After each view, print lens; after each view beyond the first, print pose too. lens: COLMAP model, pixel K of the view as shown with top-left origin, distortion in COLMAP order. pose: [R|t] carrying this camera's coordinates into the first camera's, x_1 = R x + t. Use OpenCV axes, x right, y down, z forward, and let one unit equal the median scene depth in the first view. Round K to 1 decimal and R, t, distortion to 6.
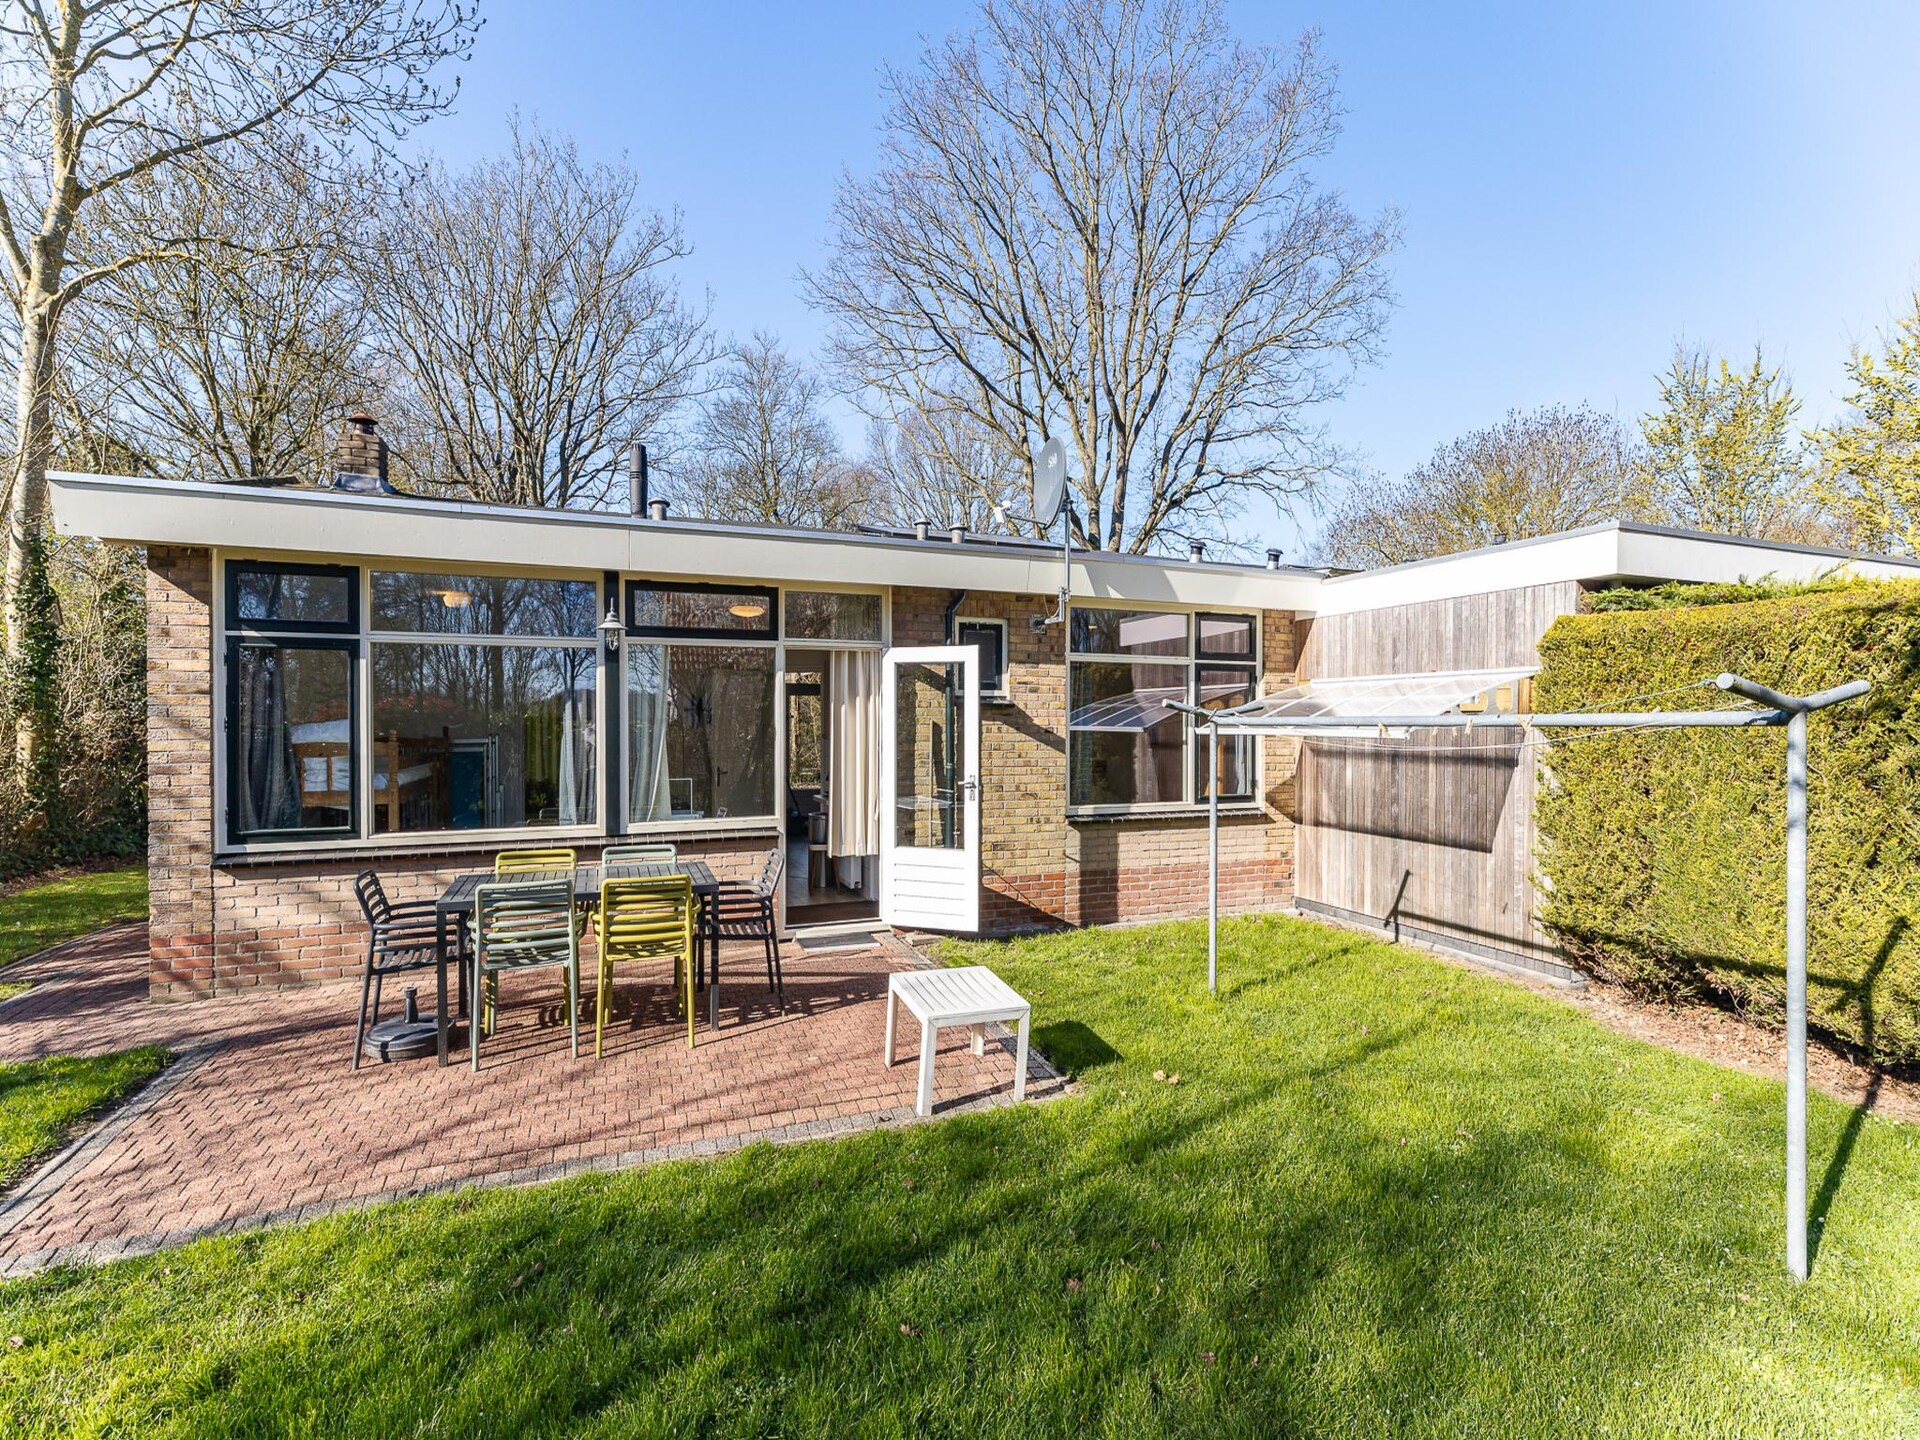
lens RADIAL K [[1104.6, 0, 963.8], [0, 1104.6, 755.2], [0, 0, 1]] dist [0.000354, -0.001072]
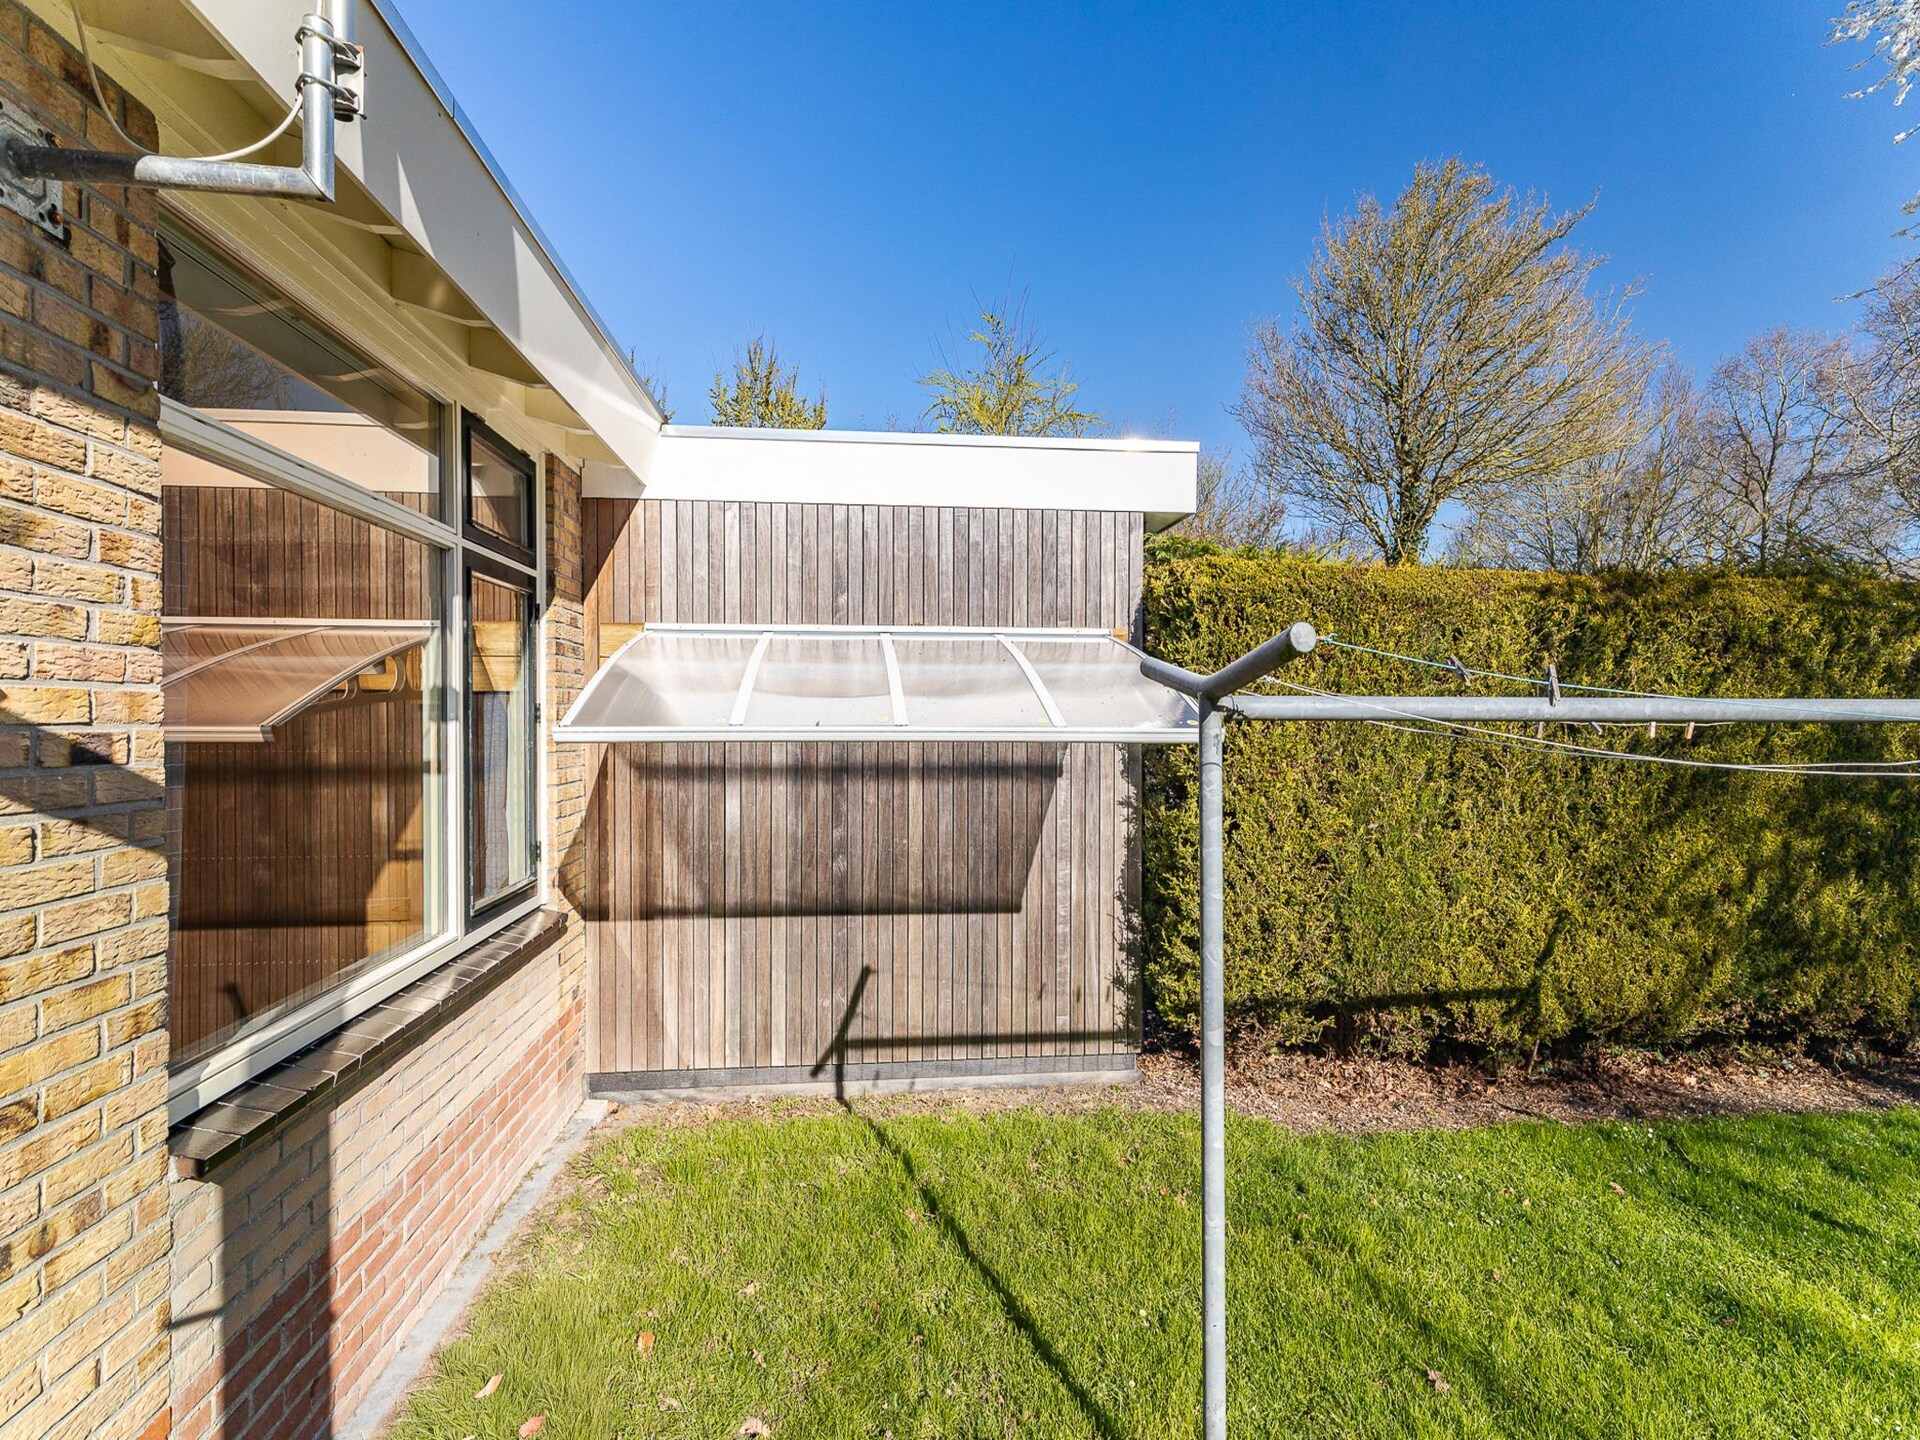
lens RADIAL K [[897.8, 0, 960.0], [0, 897.8, 720.0], [0, 0, 1]] dist [0.003083, -0.000116]
pose [[0.255372, -0.008864, 0.966802, -0.038137], [0.025210, 0.999679, 0.002506, -0.024547], [-0.966514, 0.023733, 0.255514, 0.821400]]
